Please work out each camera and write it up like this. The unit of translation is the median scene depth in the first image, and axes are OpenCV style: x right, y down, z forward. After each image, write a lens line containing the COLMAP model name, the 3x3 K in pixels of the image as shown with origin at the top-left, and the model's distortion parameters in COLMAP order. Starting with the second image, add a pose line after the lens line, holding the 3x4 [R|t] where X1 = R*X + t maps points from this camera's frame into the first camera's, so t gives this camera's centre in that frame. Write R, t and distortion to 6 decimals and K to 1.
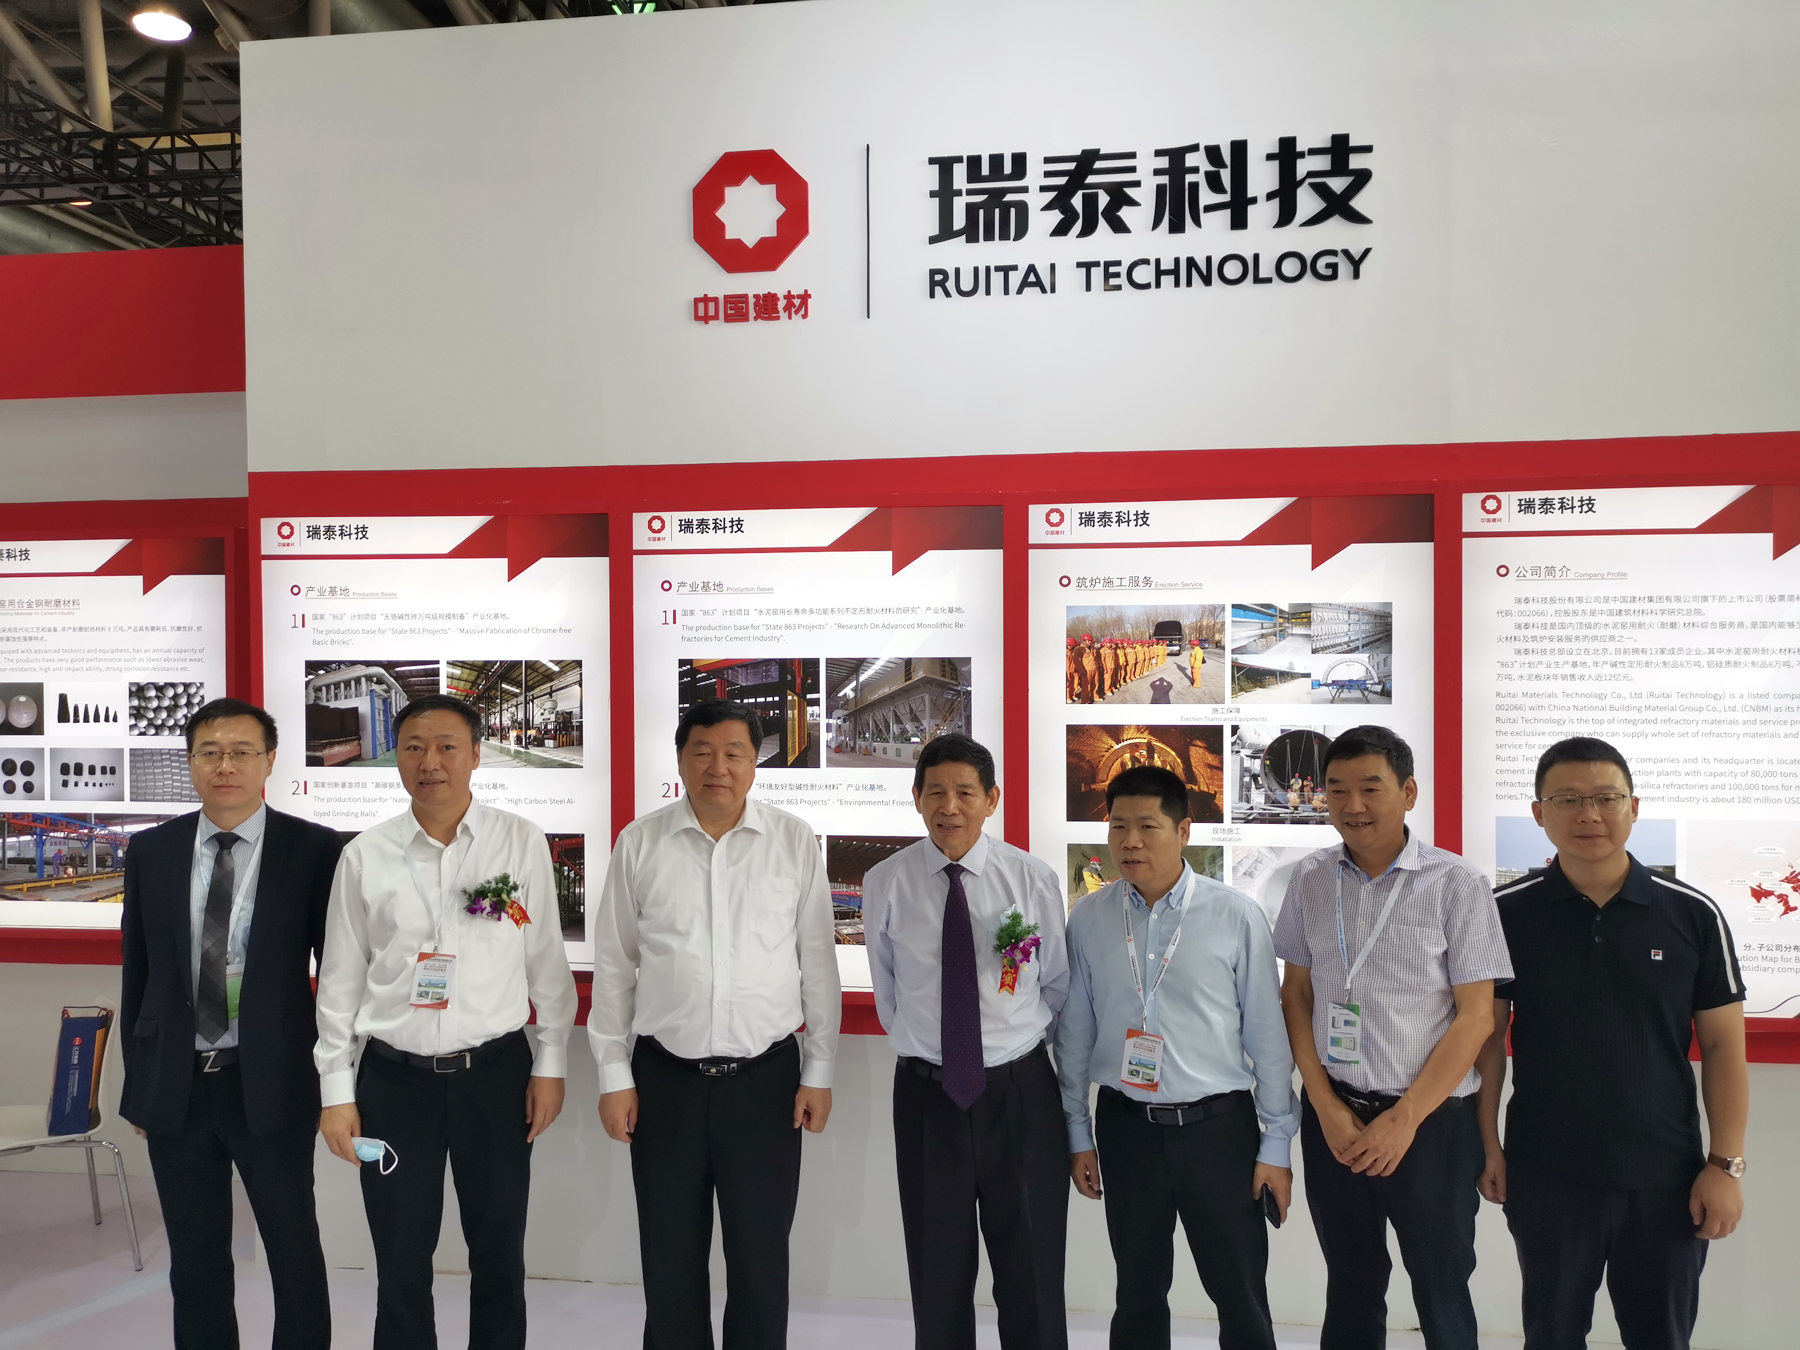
lens RADIAL K [[1401.4, 0, 907.0], [0, 1401.4, 693.6], [0, 0, 1]] dist [0.041673, -0.006100]
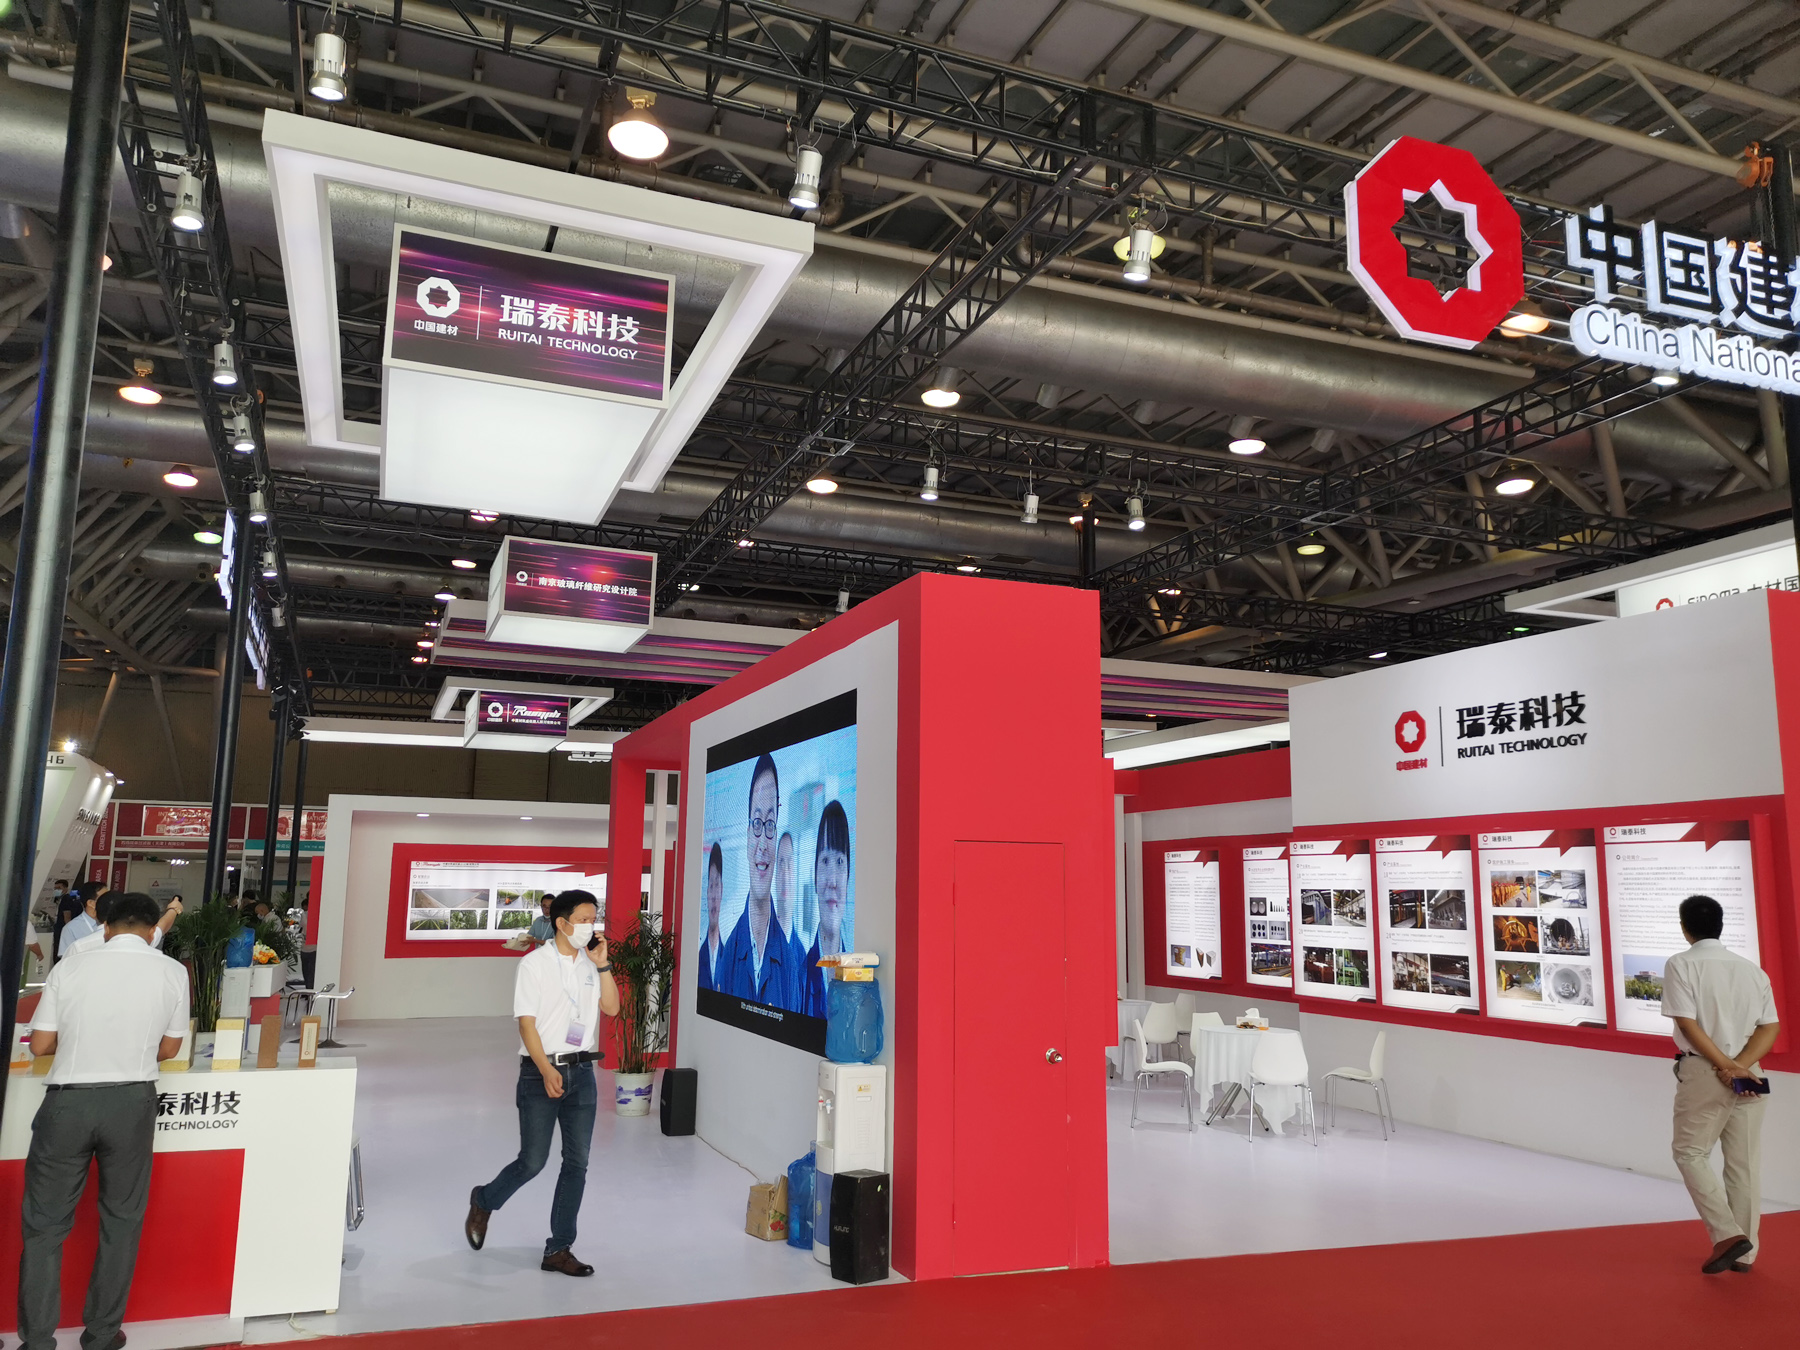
lens RADIAL K [[1401.4, 0, 906.6], [0, 1401.4, 676.5], [0, 0, 1]] dist [0.041673, -0.006100]
pose [[0.504587, -0.123687, -0.854455, 1.908651], [-0.033171, 0.986177, -0.162343, 0.047981], [0.862723, 0.110259, 0.493509, -1.363224]]
